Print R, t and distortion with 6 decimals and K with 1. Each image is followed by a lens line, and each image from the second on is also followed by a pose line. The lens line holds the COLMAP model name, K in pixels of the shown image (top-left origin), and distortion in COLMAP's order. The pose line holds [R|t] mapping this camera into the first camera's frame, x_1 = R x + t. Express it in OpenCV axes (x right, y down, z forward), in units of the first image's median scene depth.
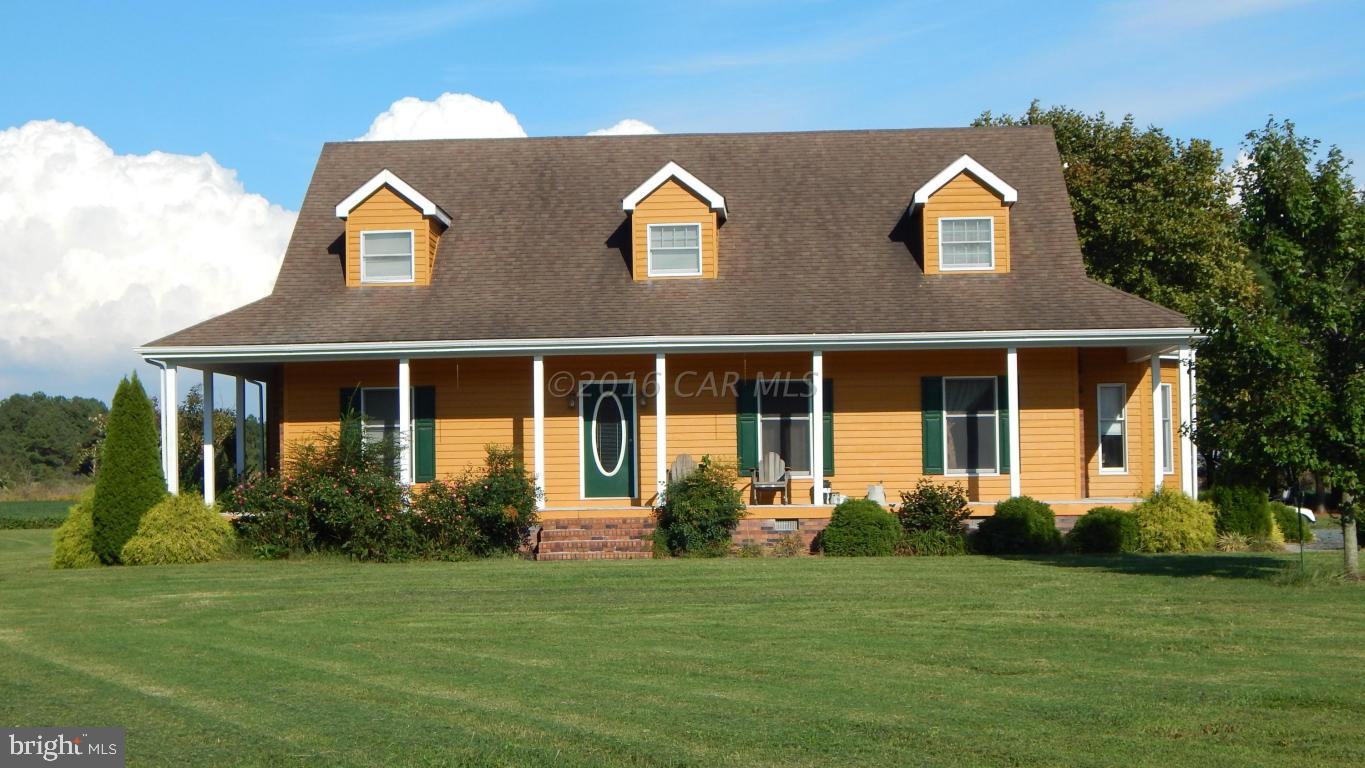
lens RADIAL K [[2024.9, 0, 682.2], [0, 2024.9, 383.6], [0, 0, 1]] dist [-0.026136, 0.000000]
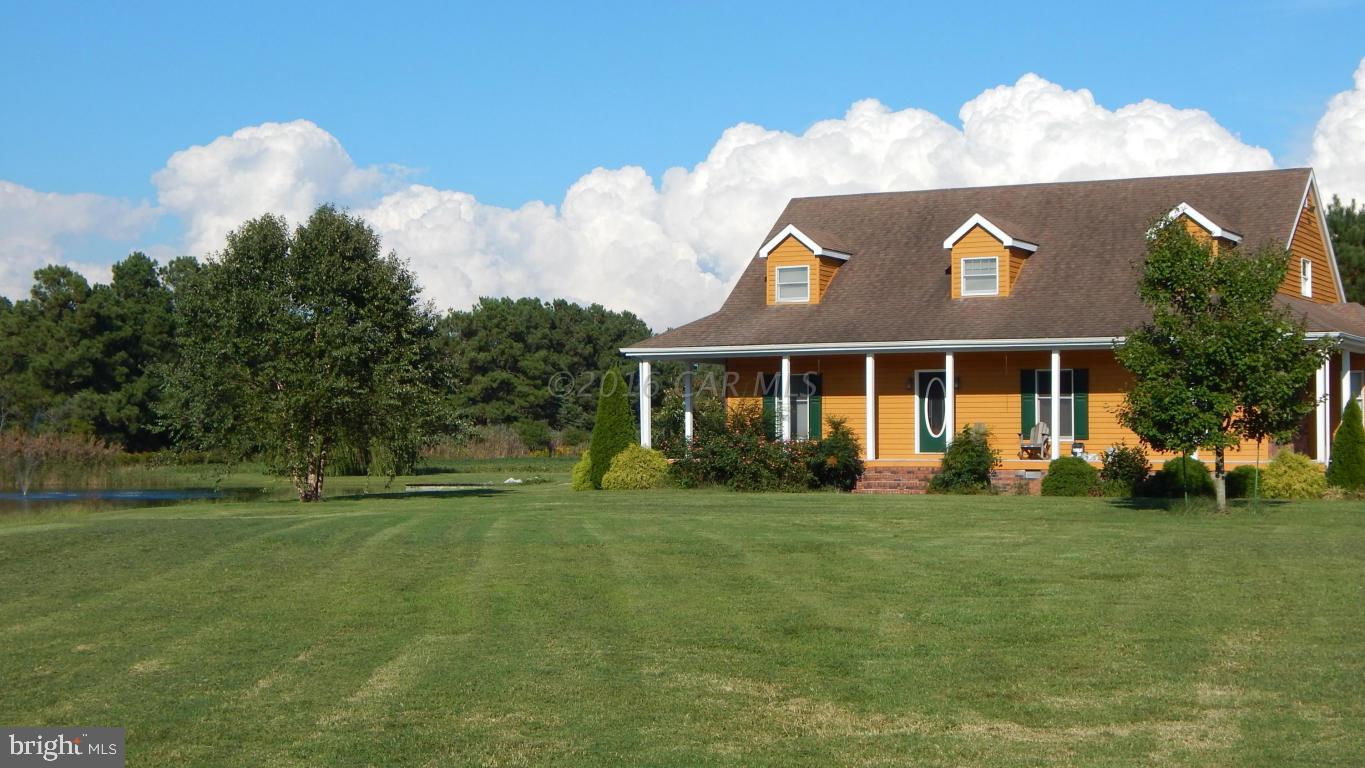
lens RADIAL K [[2024.9, 0, 682.1], [0, 2024.9, 381.7], [0, 0, 1]] dist [-0.026136, 0.000000]
pose [[0.905591, 0.003109, -0.424141, 0.415369], [0.002106, 0.999928, 0.011824, -0.010807], [0.424147, -0.011601, 0.905519, -0.358744]]
